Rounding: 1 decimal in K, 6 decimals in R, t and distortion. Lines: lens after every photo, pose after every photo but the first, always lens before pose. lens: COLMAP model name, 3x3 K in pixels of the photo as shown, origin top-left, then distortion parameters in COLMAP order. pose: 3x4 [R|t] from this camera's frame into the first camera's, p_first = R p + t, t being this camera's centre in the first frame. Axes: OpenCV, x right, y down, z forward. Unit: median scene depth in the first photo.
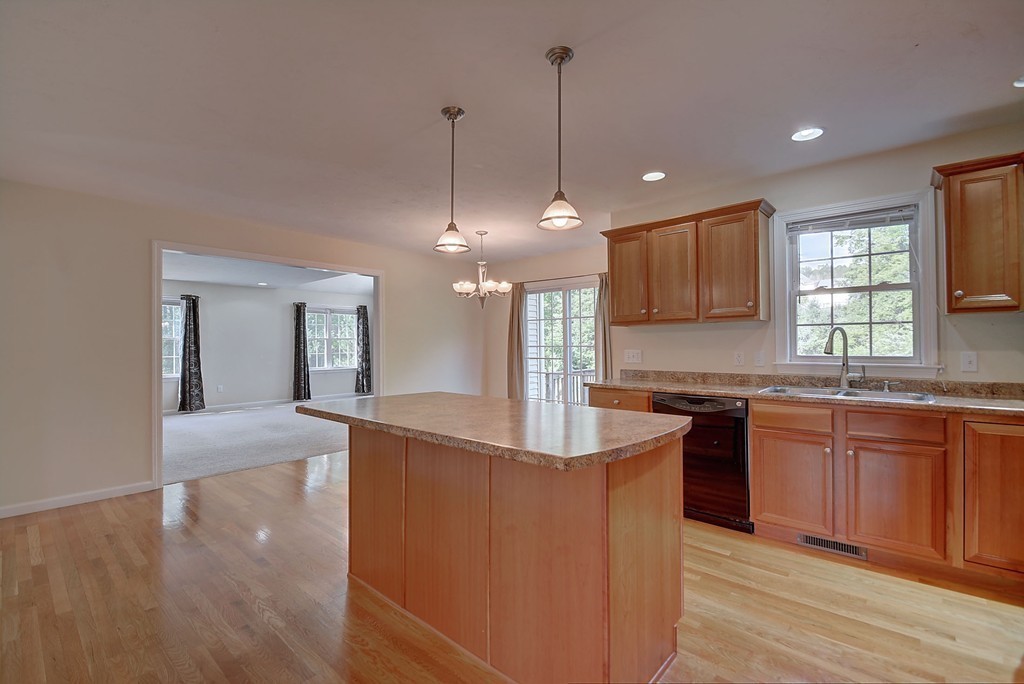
lens RADIAL K [[452.8, 0, 512.0], [0, 452.8, 341.9], [0, 0, 1]] dist [-0.003939, -0.003053]
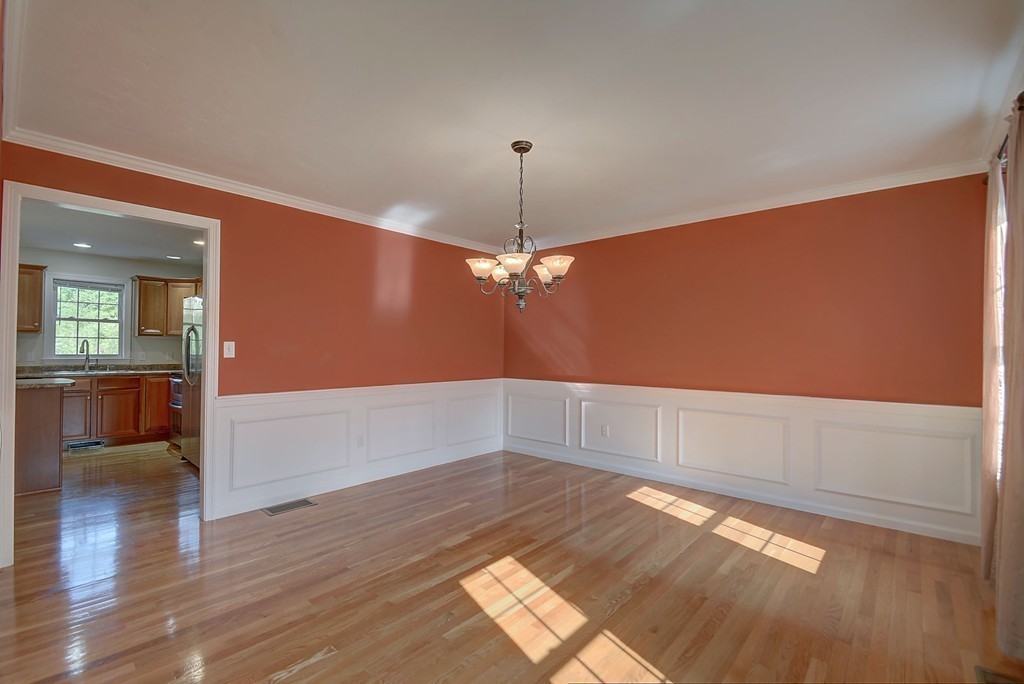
lens RADIAL K [[452.8, 0, 502.2], [0, 452.8, 344.2], [0, 0, 1]] dist [-0.003939, -0.003053]
pose [[0.012023, 0.021021, 0.999707, -1.235961], [-0.011428, 0.999717, -0.020884, 0.007945], [-0.999862, -0.011173, 0.012260, -0.855768]]
